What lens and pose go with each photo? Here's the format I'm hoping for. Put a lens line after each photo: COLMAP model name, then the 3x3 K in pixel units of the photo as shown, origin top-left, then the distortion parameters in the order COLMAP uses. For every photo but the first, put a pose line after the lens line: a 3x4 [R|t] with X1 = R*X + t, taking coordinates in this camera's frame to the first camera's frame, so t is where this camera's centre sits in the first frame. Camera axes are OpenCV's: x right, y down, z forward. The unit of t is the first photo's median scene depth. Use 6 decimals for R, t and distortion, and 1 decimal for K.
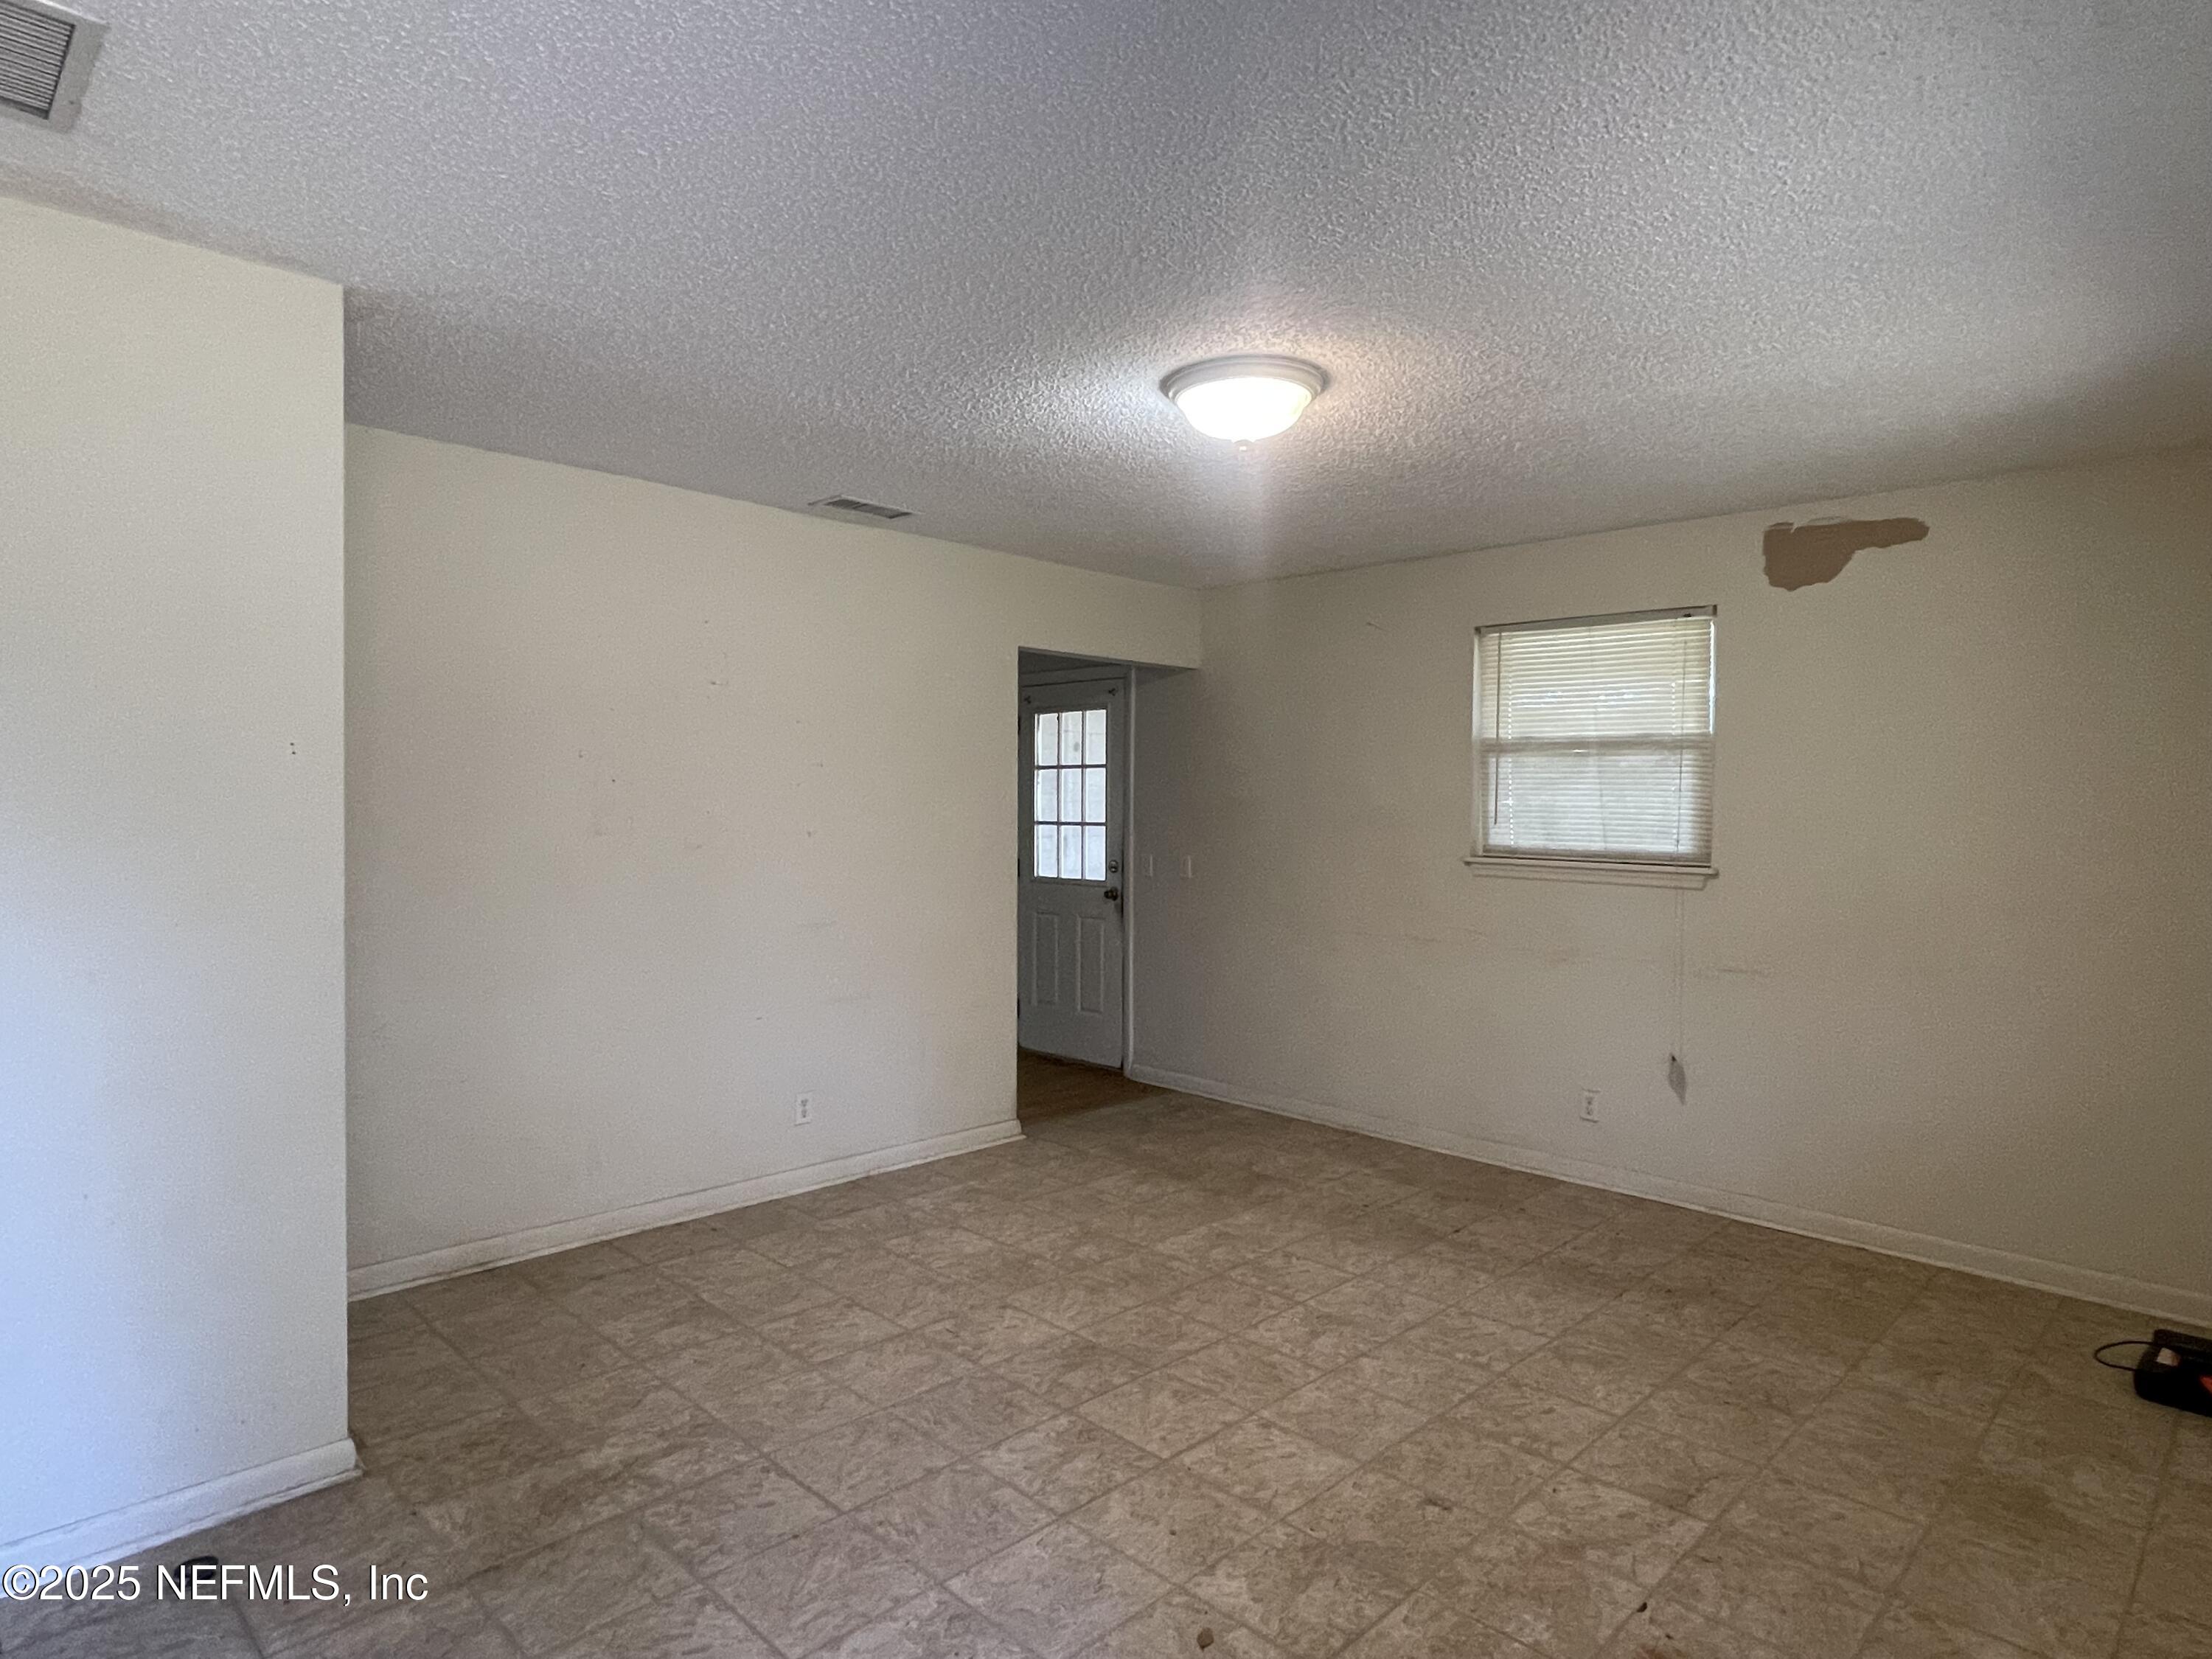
lens RADIAL K [[1239.0, 0, 1097.9], [0, 1239.0, 830.8], [0, 0, 1]] dist [0.001552, 0.000680]
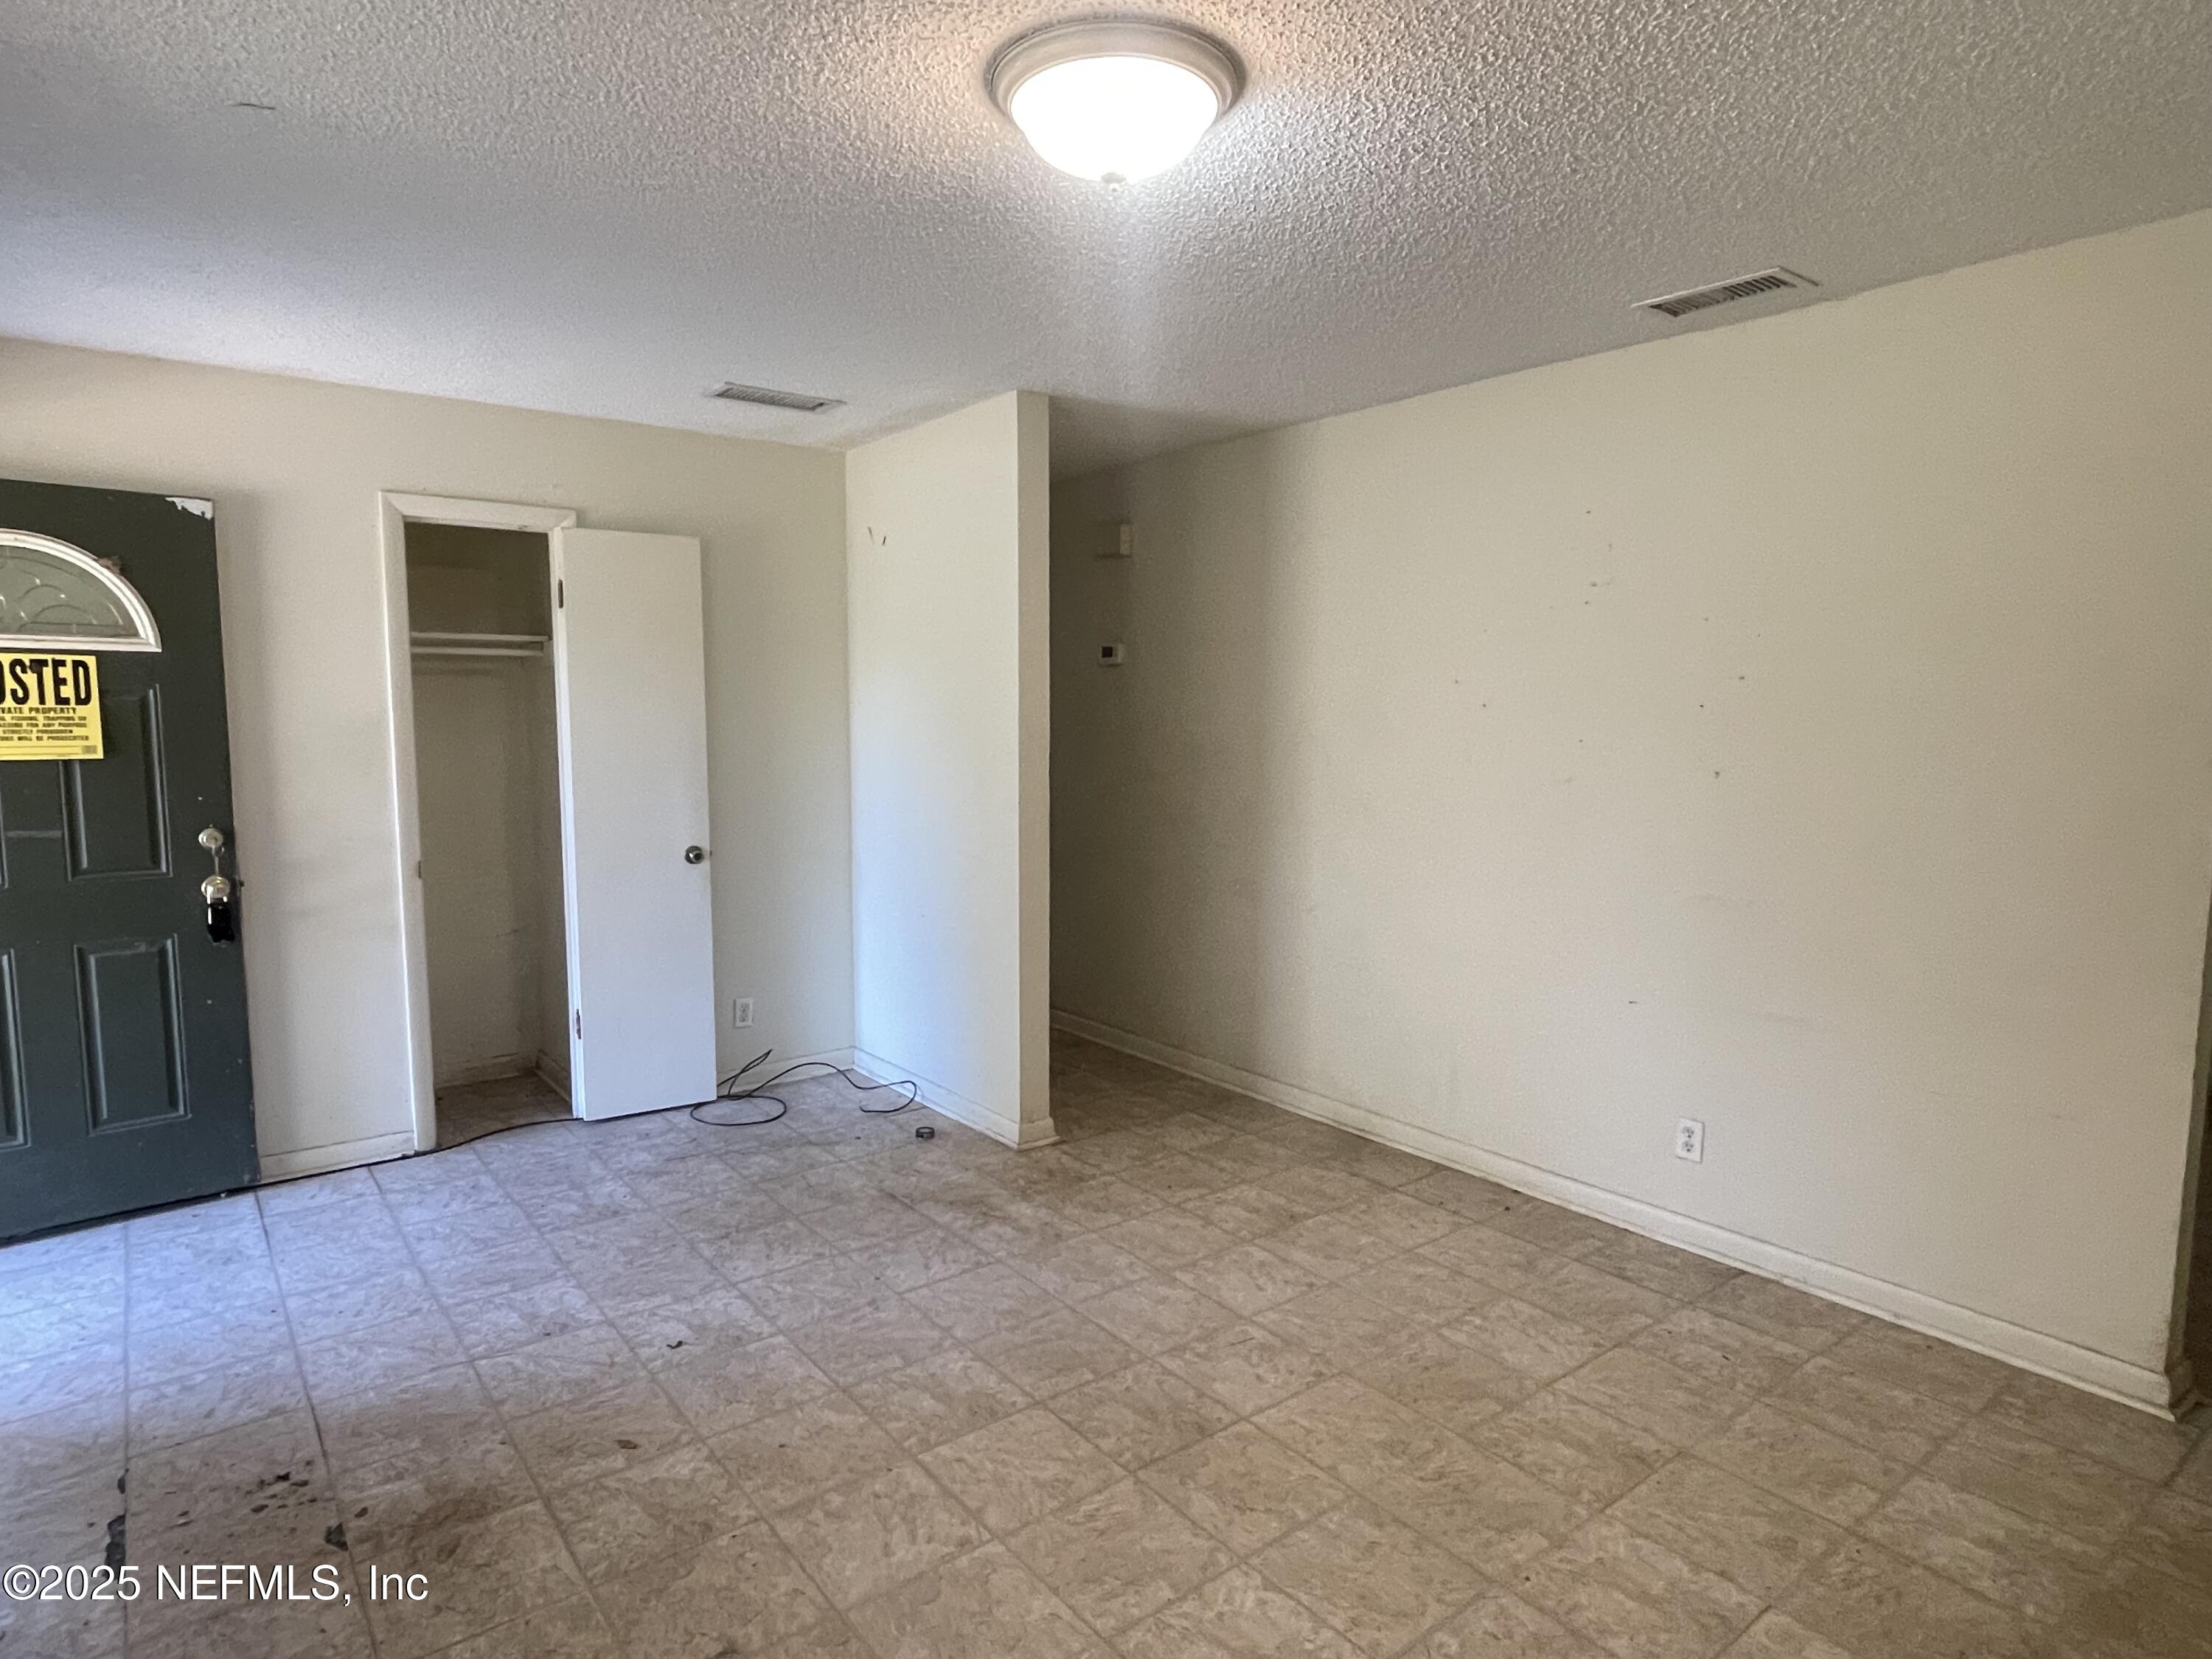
lens RADIAL K [[1239.0, 0, 1097.9], [0, 1239.0, 830.8], [0, 0, 1]] dist [0.001552, 0.000680]
pose [[-0.114965, 0.091616, -0.989136, 0.696981], [-0.026871, 0.995087, 0.095290, -0.033446], [0.993006, 0.037534, -0.111938, 0.942187]]
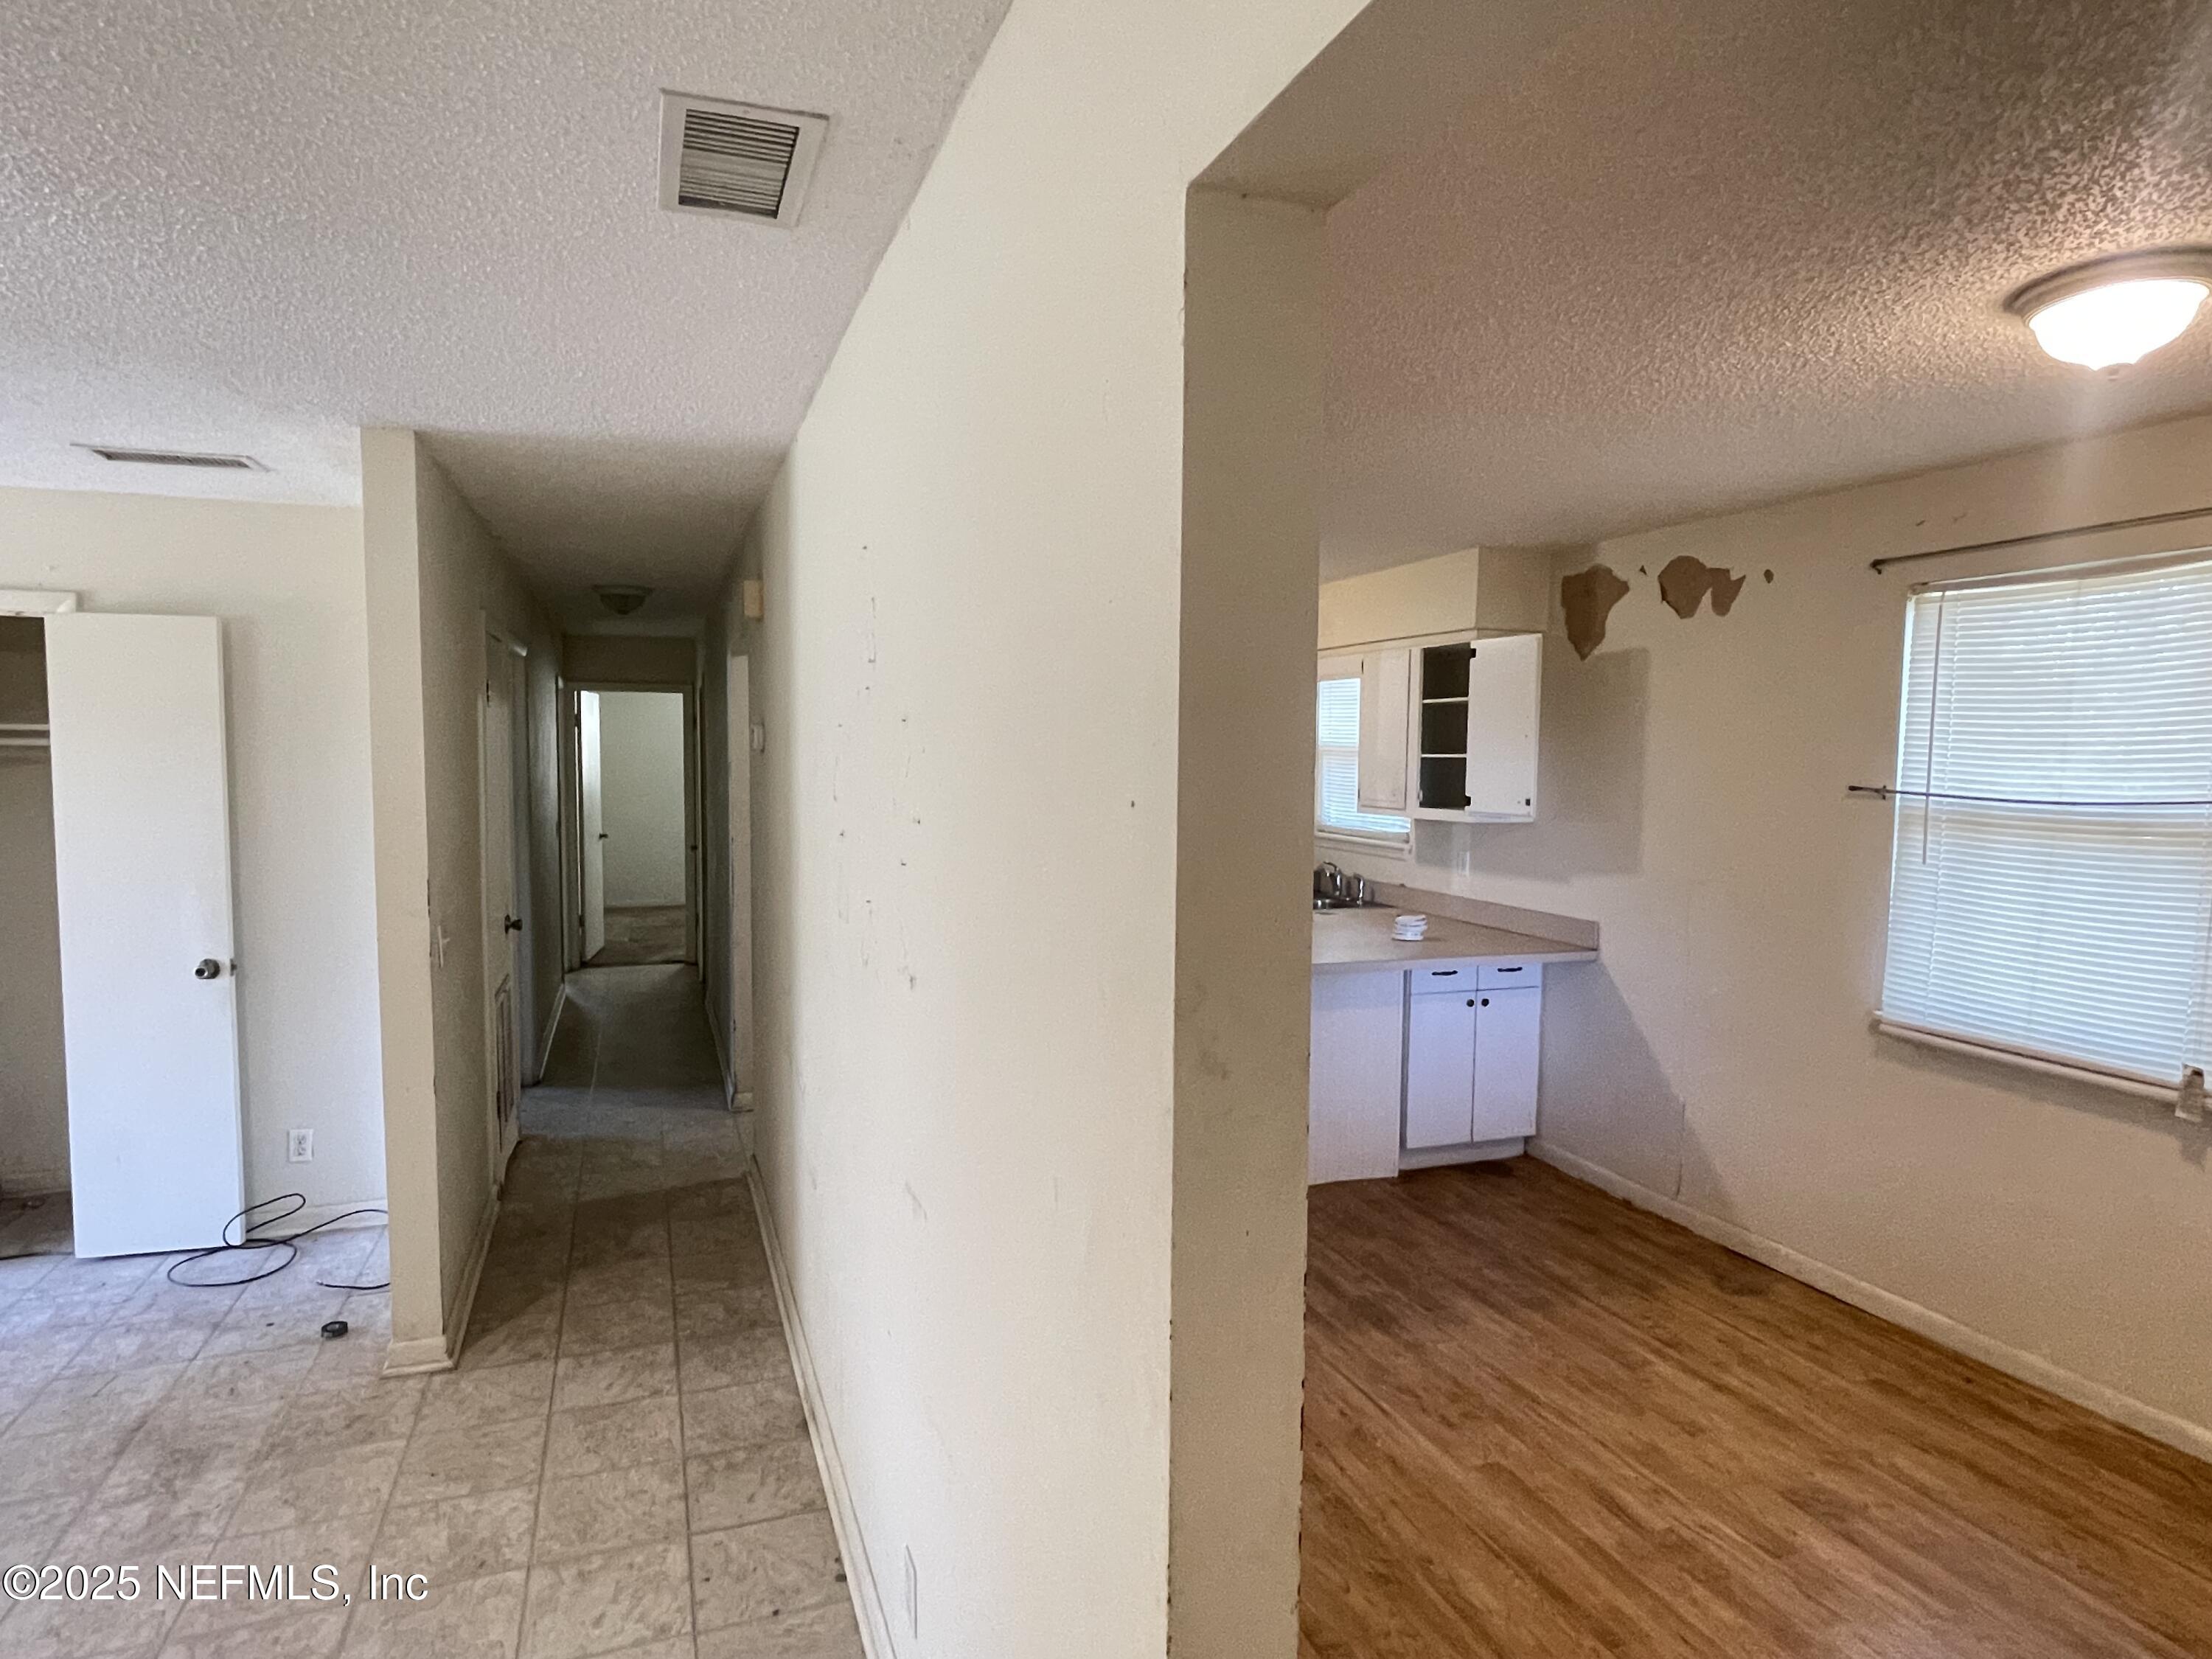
lens RADIAL K [[1247.5, 0, 1106.0], [0, 1247.5, 829.5], [0, 0, 1]] dist [-0.013260, 0.008354]
pose [[-0.414117, 0.047348, -0.908992, 0.168088], [-0.030011, 0.997393, 0.065625, -0.104721], [0.909729, 0.054456, -0.411616, 1.610016]]
